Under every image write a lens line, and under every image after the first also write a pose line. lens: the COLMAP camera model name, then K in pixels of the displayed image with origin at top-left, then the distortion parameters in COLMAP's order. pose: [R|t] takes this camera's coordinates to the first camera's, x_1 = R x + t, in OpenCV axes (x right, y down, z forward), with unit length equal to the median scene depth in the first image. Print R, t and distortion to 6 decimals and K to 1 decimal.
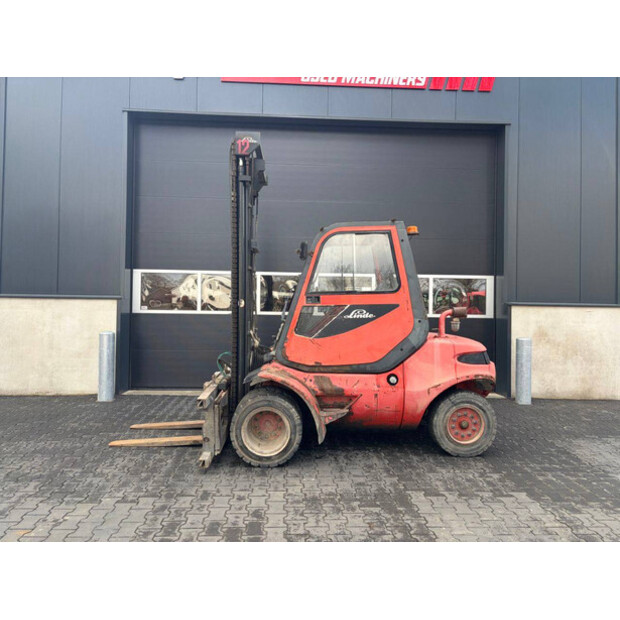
lens RADIAL K [[465.5, 0, 307.3], [0, 465.5, 304.9], [0, 0, 1]] dist [0.053991, -0.054689]
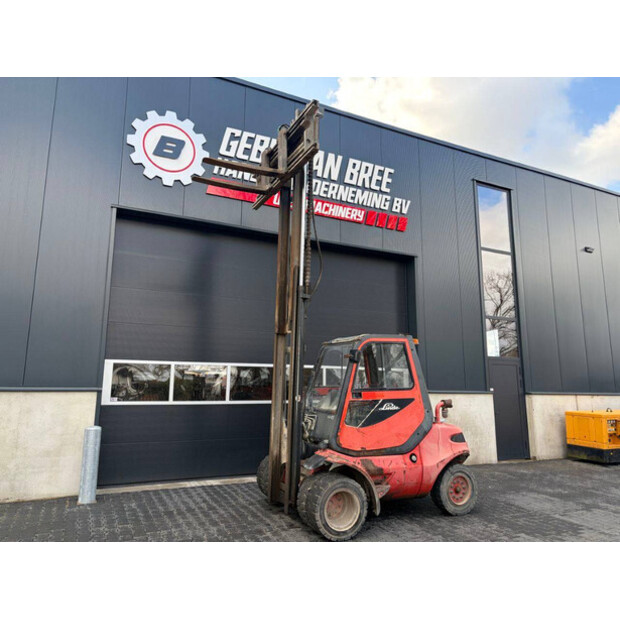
lens RADIAL K [[465.5, 0, 308.7], [0, 465.5, 310.7], [0, 0, 1]] dist [0.053991, -0.054689]
pose [[0.919776, 0.058242, 0.388098, -0.608725], [0.000528, 0.988741, -0.149634, -0.049351], [-0.392443, 0.137834, 0.909390, -0.123180]]
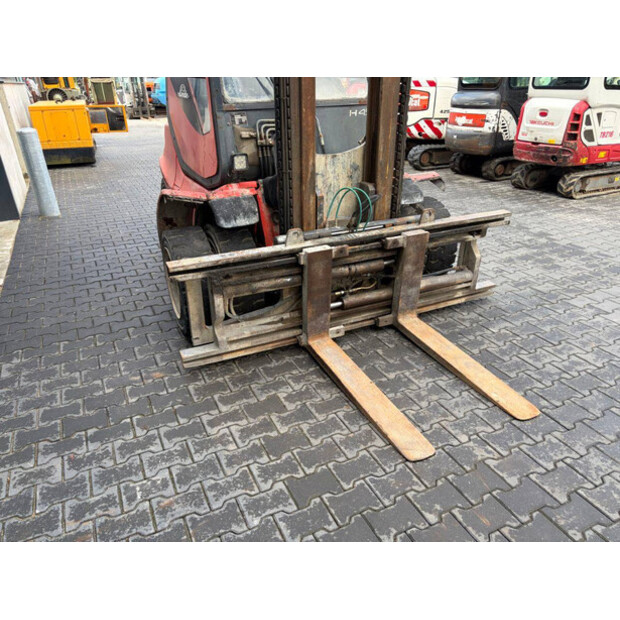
lens RADIAL K [[465.5, 0, 308.8], [0, 465.5, 310.6], [0, 0, 1]] dist [0.053991, -0.054689]
pose [[-0.398669, -0.412694, 0.818991, -0.692283], [0.018668, 0.889191, 0.457155, -0.009775], [-0.916905, 0.197542, -0.346789, 1.392475]]
